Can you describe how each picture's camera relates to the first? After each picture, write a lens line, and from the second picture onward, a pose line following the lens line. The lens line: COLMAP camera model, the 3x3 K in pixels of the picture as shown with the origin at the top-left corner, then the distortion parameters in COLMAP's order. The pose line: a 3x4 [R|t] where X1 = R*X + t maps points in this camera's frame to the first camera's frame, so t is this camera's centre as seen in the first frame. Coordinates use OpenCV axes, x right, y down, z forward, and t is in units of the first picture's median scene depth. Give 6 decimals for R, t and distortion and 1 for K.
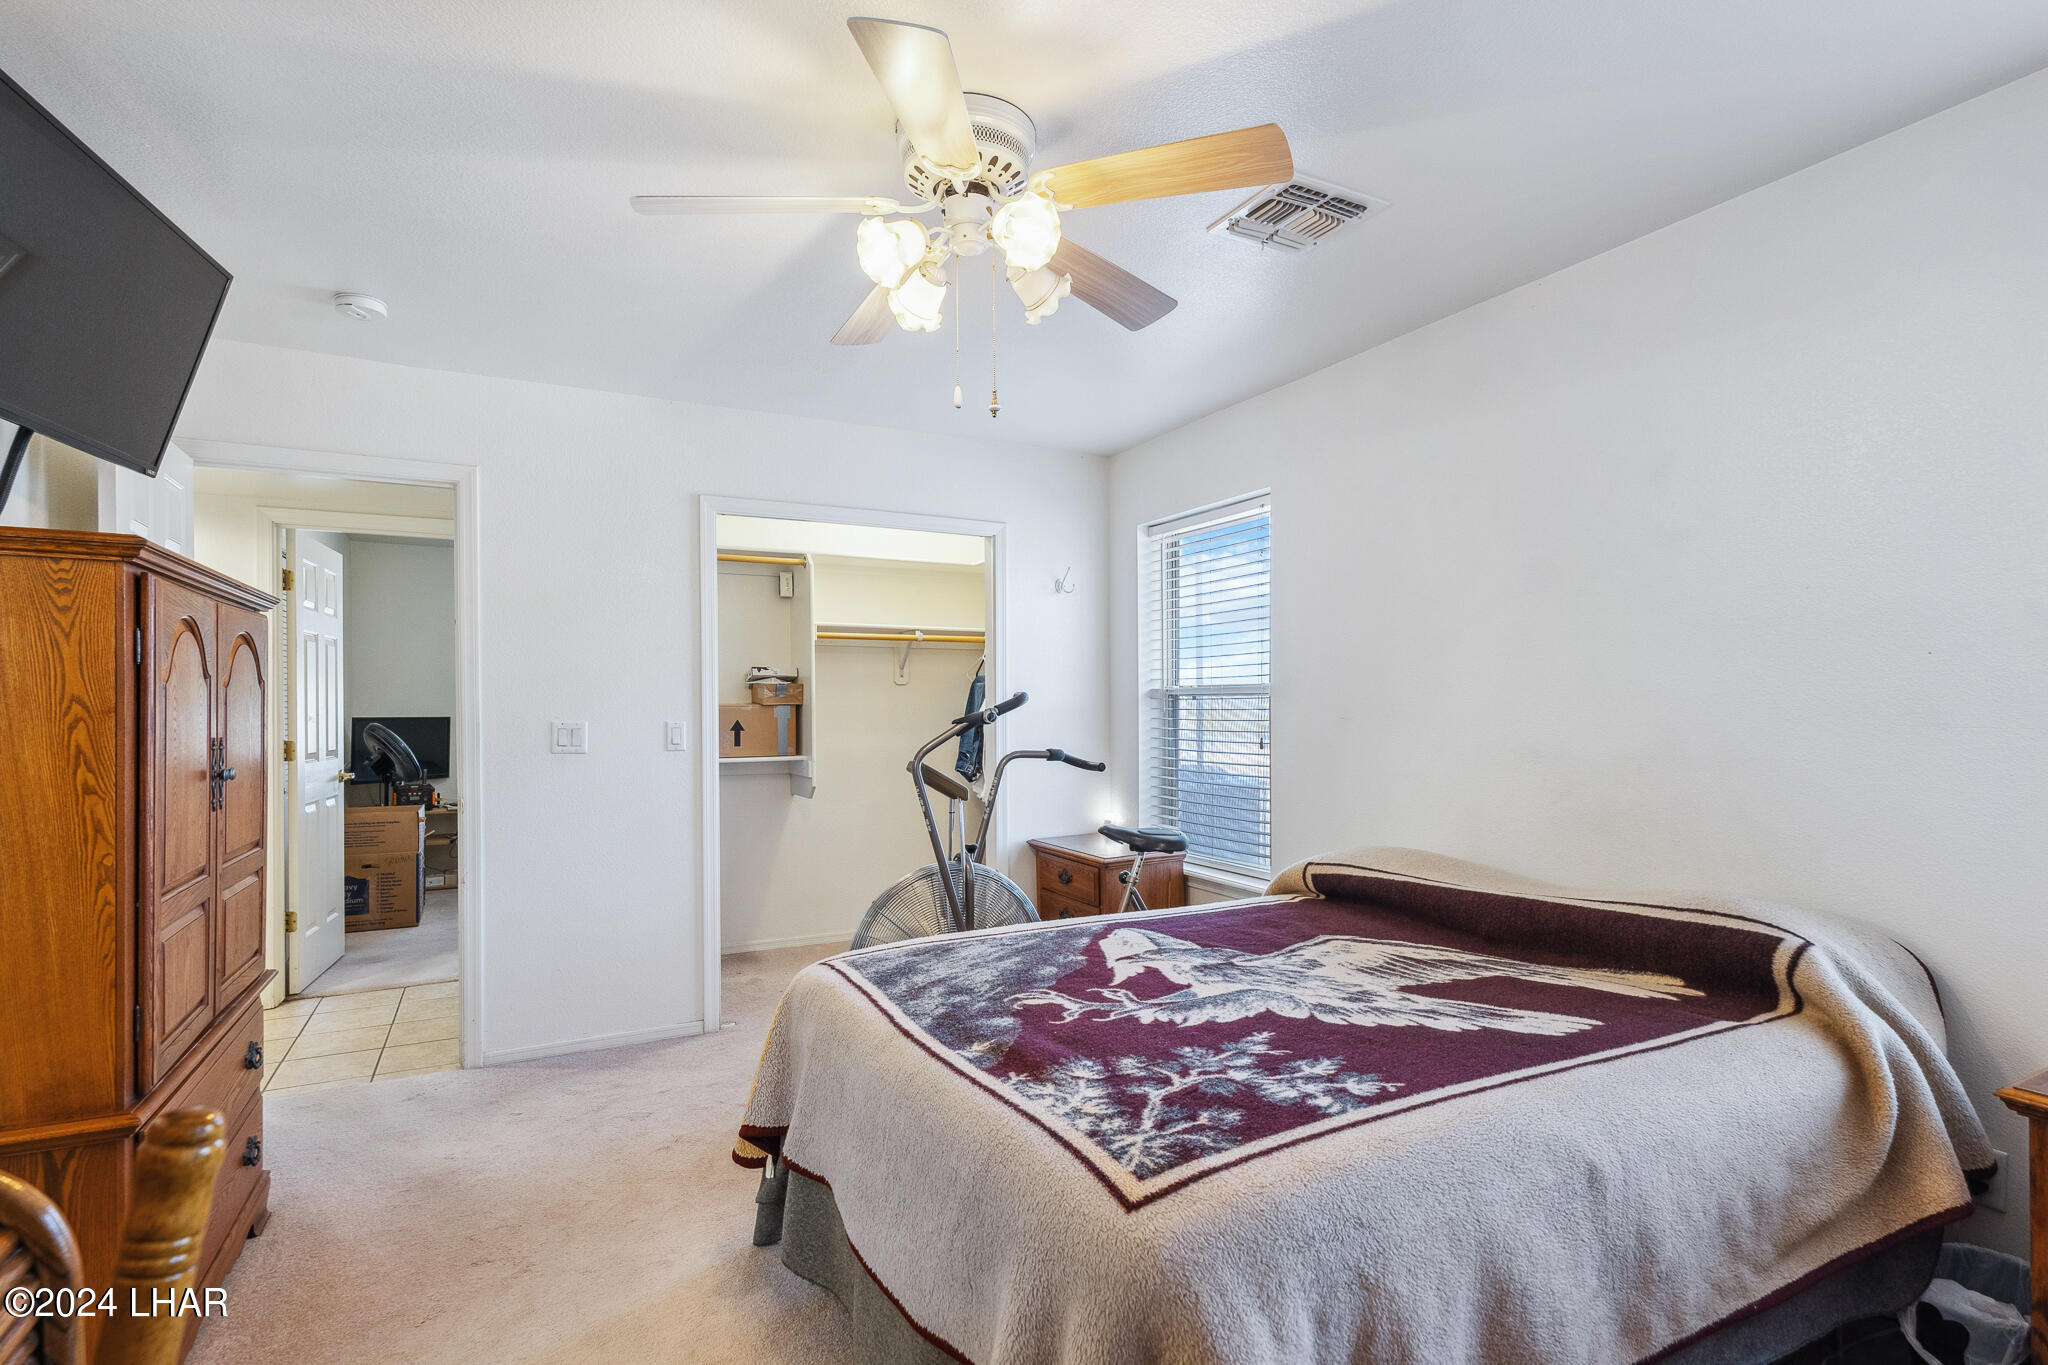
lens RADIAL K [[975.1, 0, 1017.2], [0, 975.1, 699.2], [0, 0, 1]] dist [-0.002842, -0.000131]
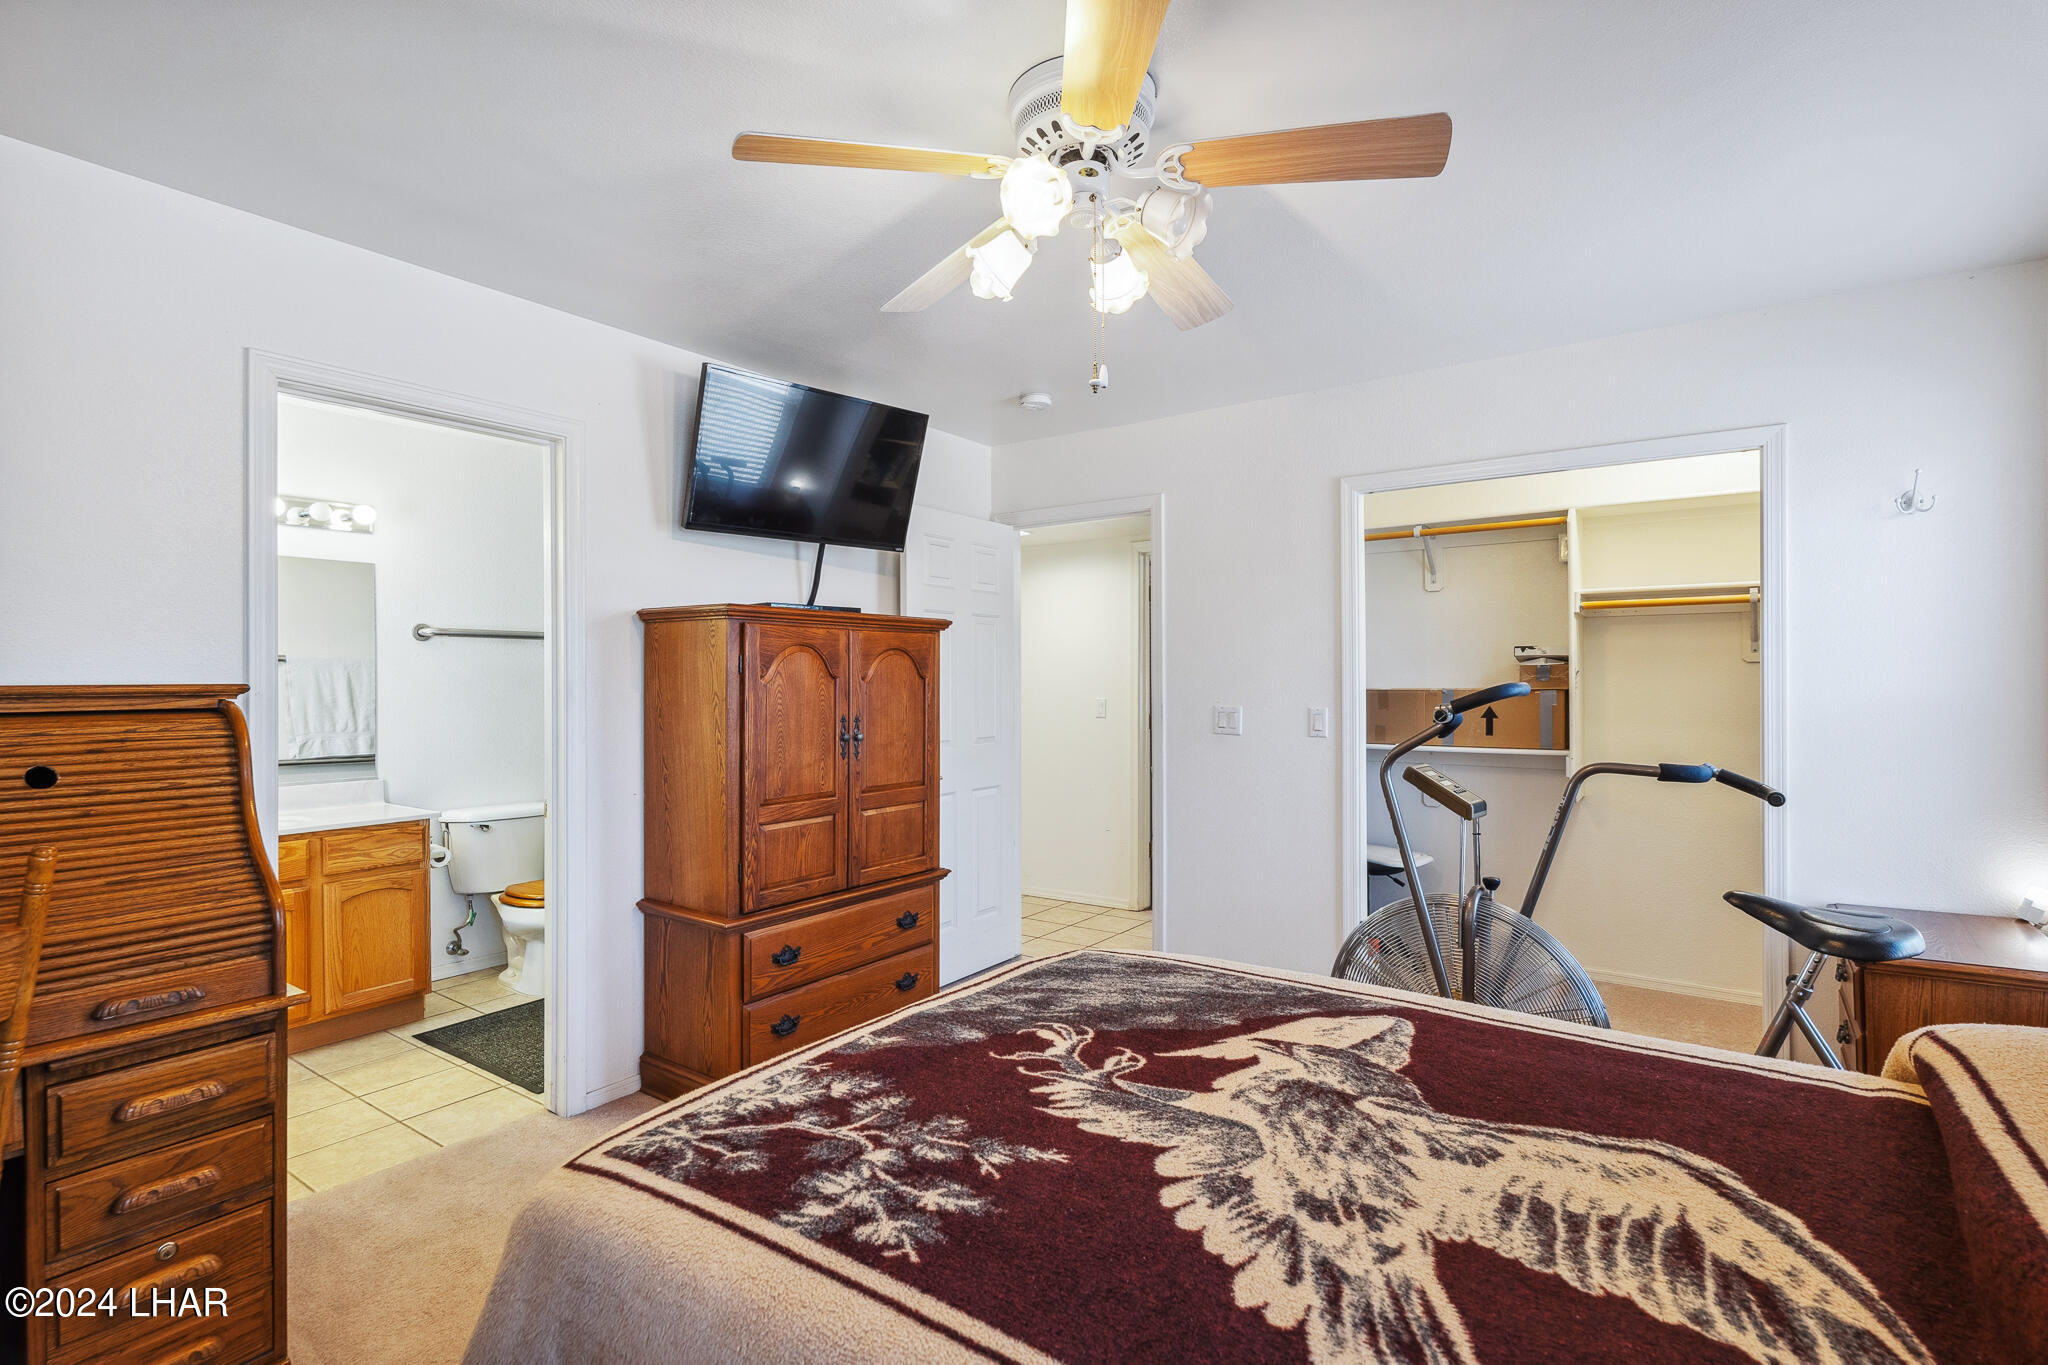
lens RADIAL K [[958.3, 0, 1029.5], [0, 958.3, 678.7], [0, 0, 1]] dist [0.001223, -0.000215]
pose [[0.464771, -0.000400, -0.885431, 0.765510], [0.006171, 0.999977, 0.002787, -0.023893], [0.885409, -0.006759, 0.464763, 0.542964]]
